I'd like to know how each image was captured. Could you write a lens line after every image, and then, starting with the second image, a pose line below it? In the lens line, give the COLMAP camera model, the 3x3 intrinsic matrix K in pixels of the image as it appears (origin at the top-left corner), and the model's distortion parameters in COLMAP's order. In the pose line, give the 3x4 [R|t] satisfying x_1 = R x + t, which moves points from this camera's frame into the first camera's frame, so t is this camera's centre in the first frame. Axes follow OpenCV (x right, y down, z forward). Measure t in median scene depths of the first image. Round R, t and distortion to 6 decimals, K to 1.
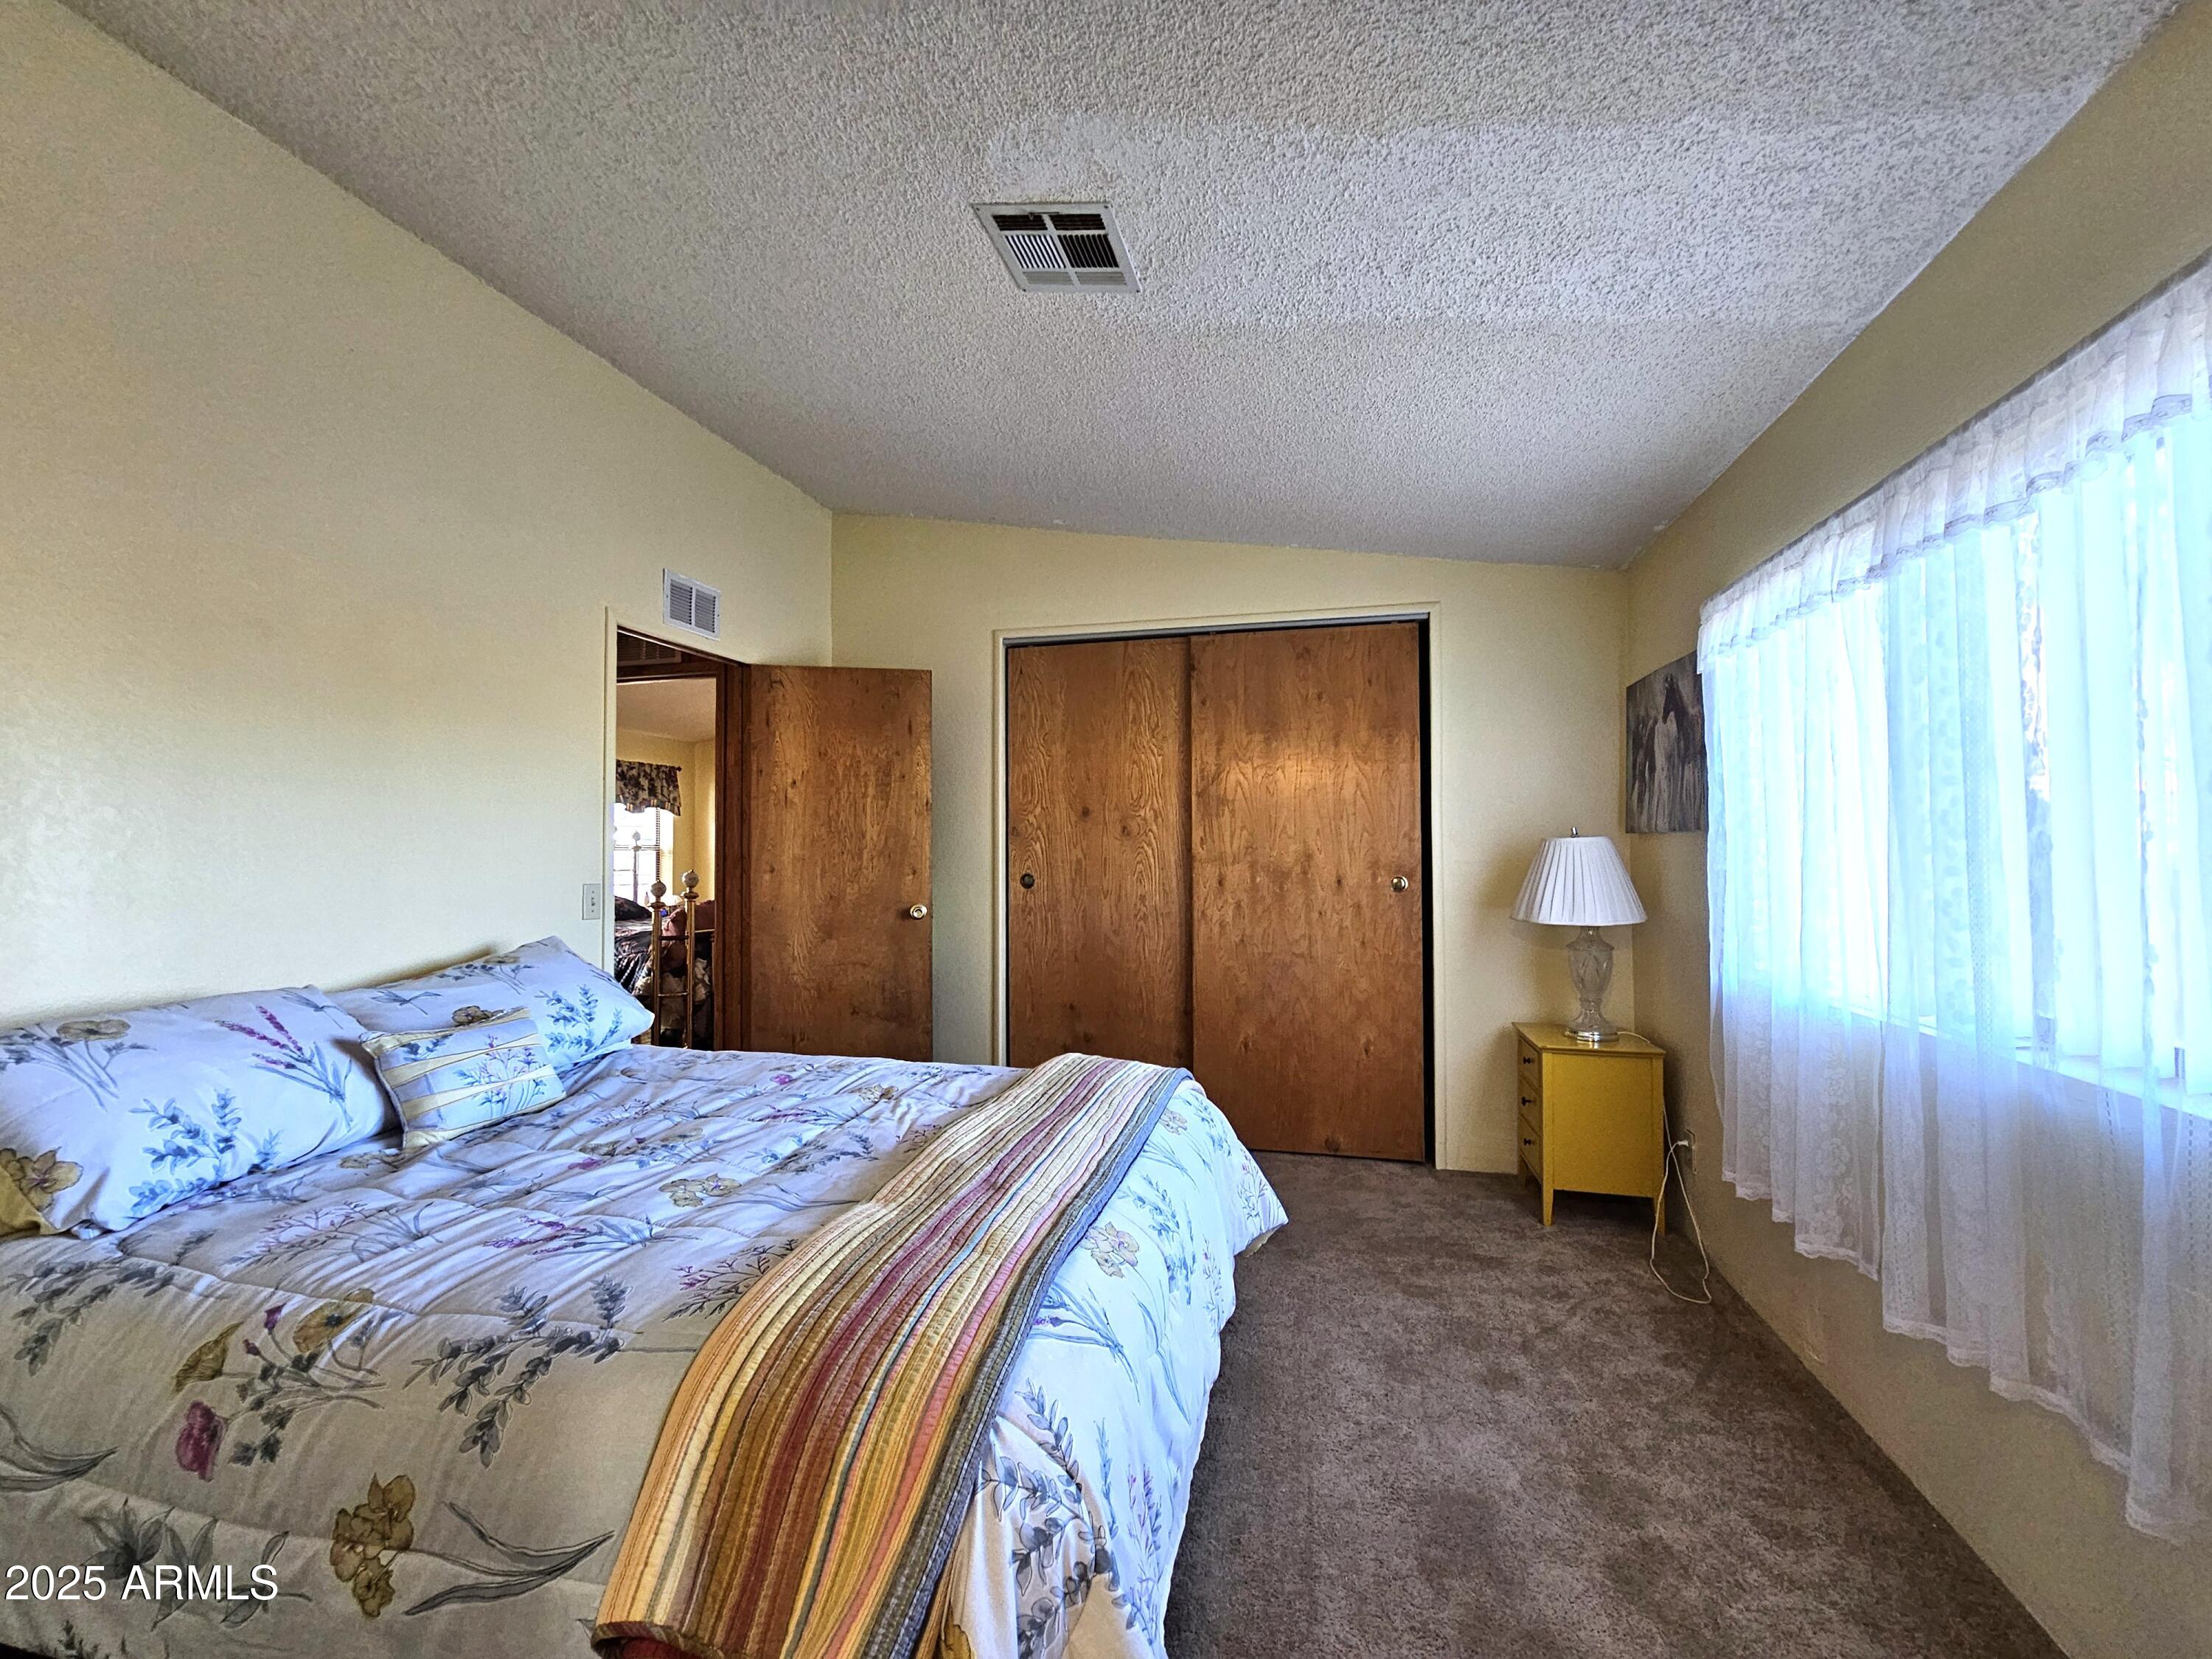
lens RADIAL K [[903.5, 0, 1106.0], [0, 903.5, 829.5], [0, 0, 1]] dist [-0.000035, -0.000002]
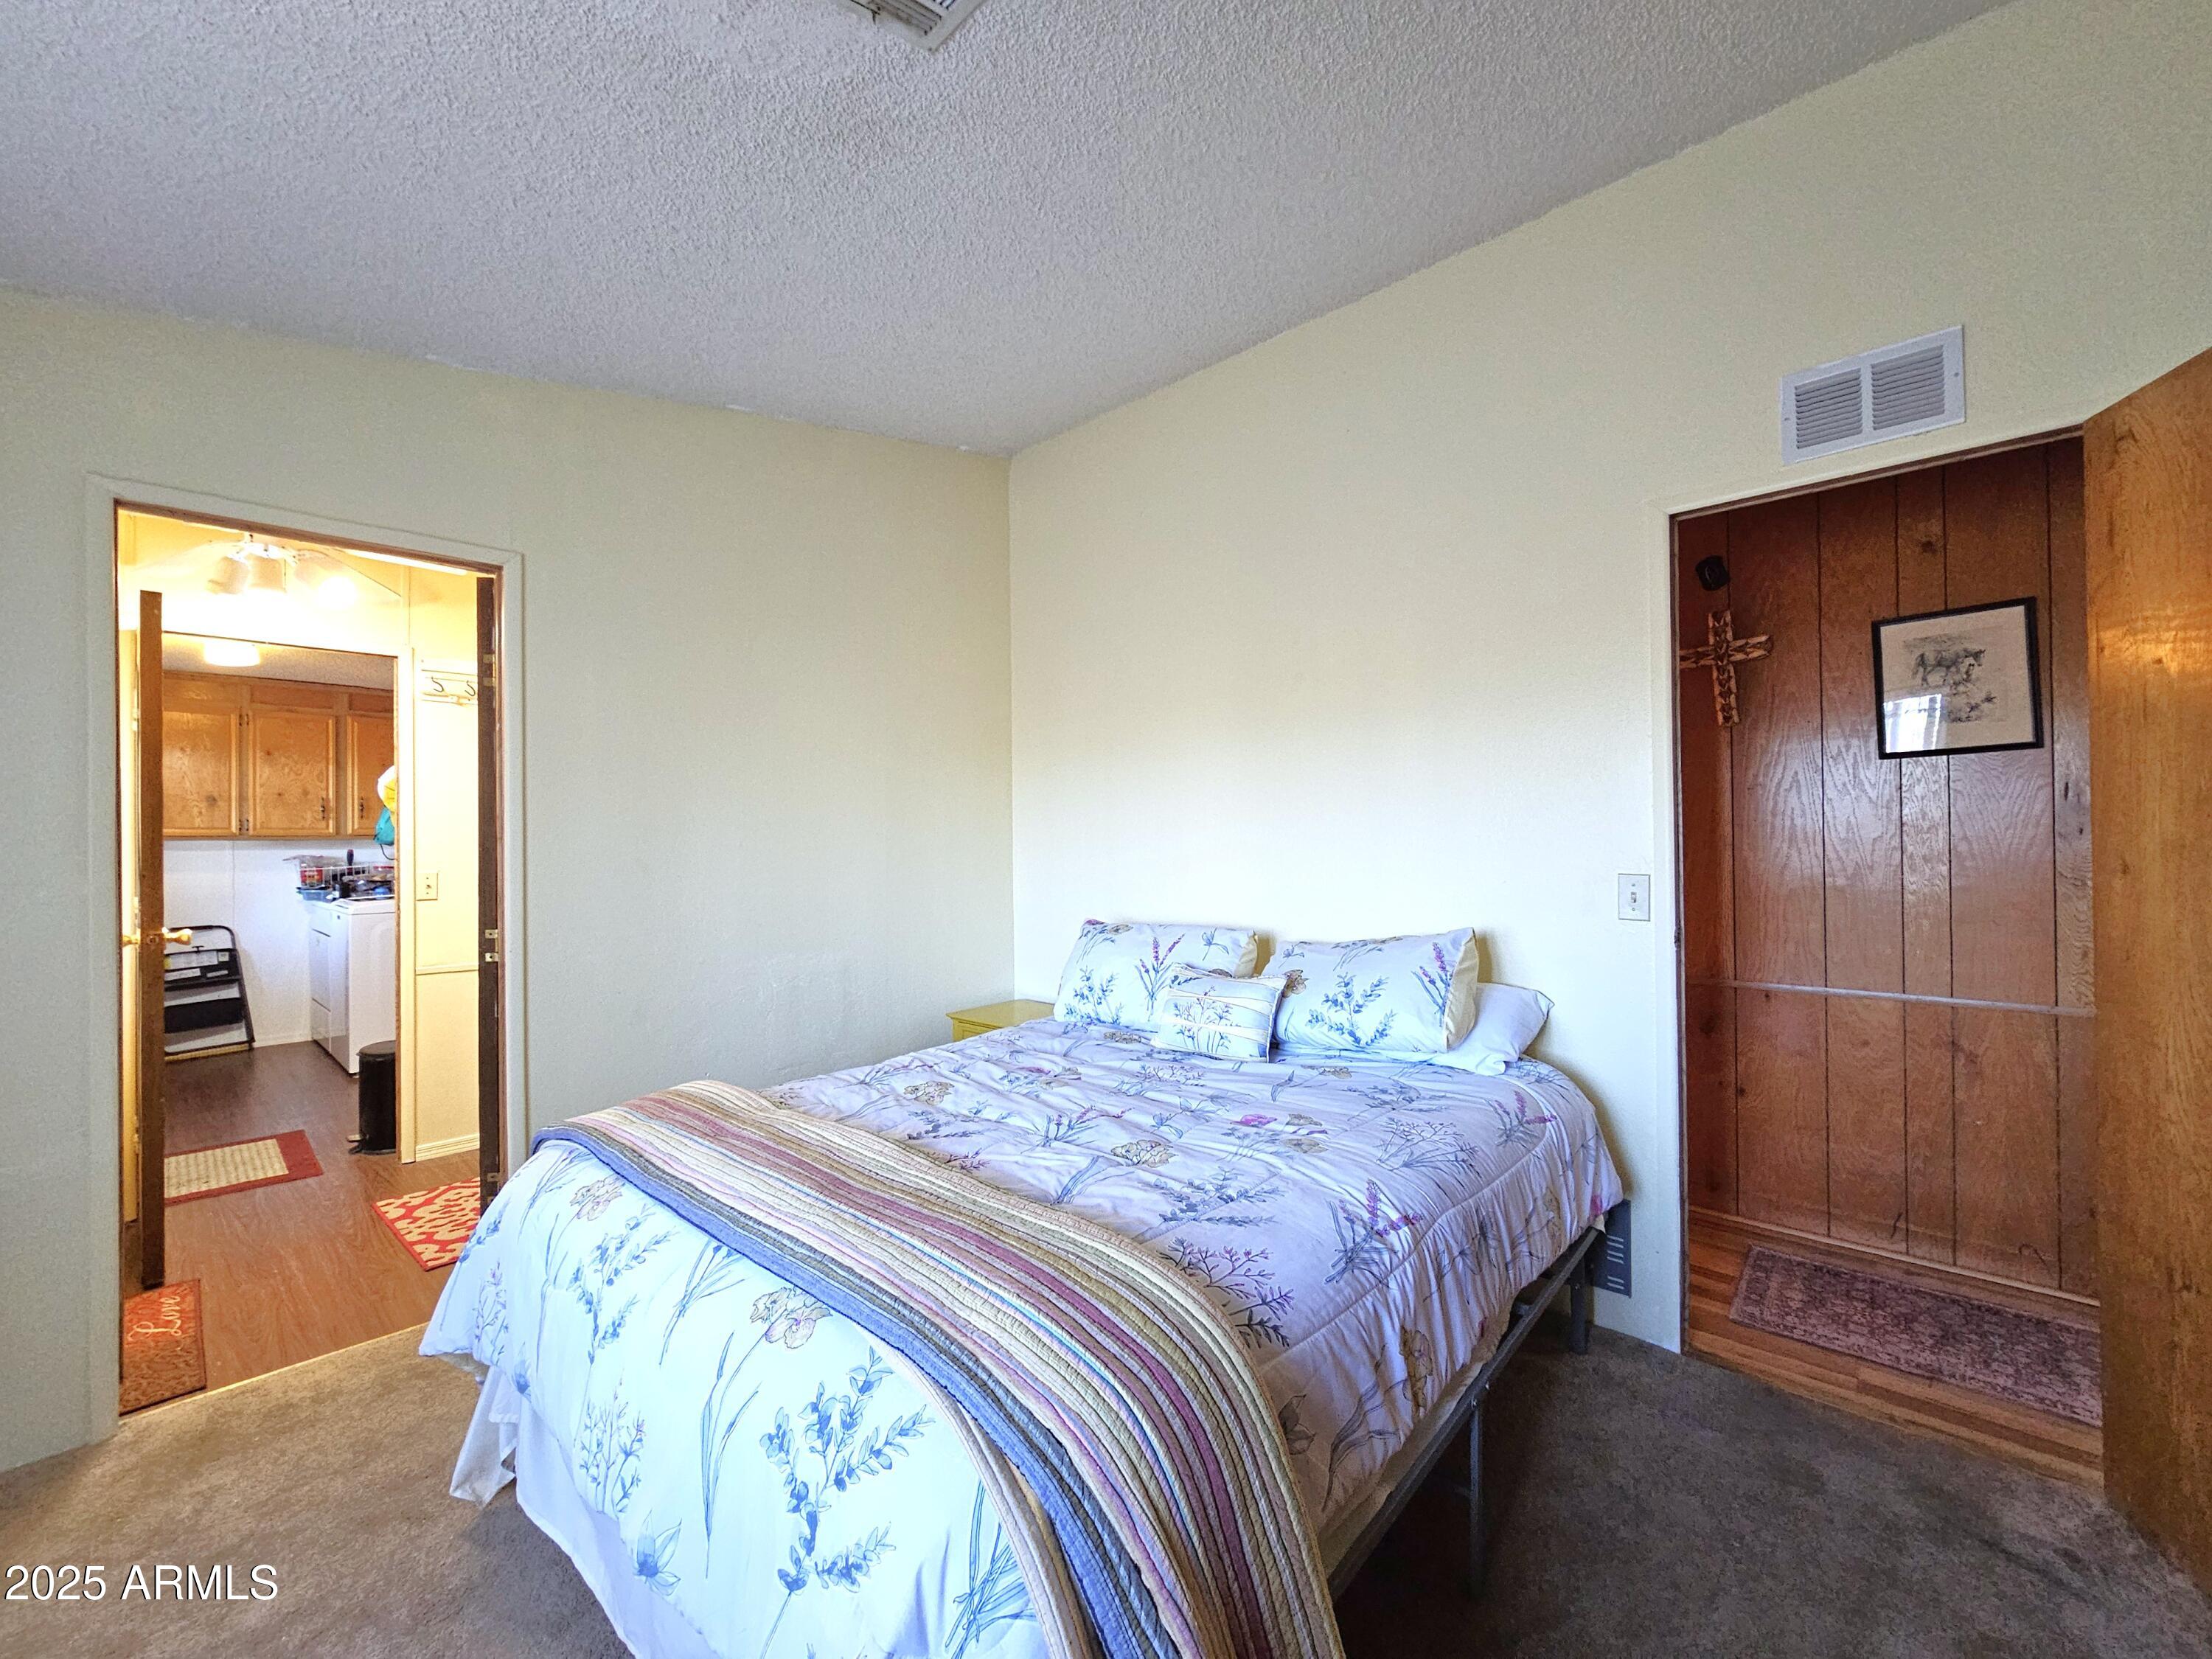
lens RADIAL K [[903.5, 0, 1106.0], [0, 903.5, 829.5], [0, 0, 1]] dist [-0.000035, -0.000002]
pose [[-0.486360, -0.000887, -0.873758, 0.464395], [0.036700, 0.999096, -0.021443, 0.032412], [0.872988, -0.042496, -0.485887, 1.449385]]
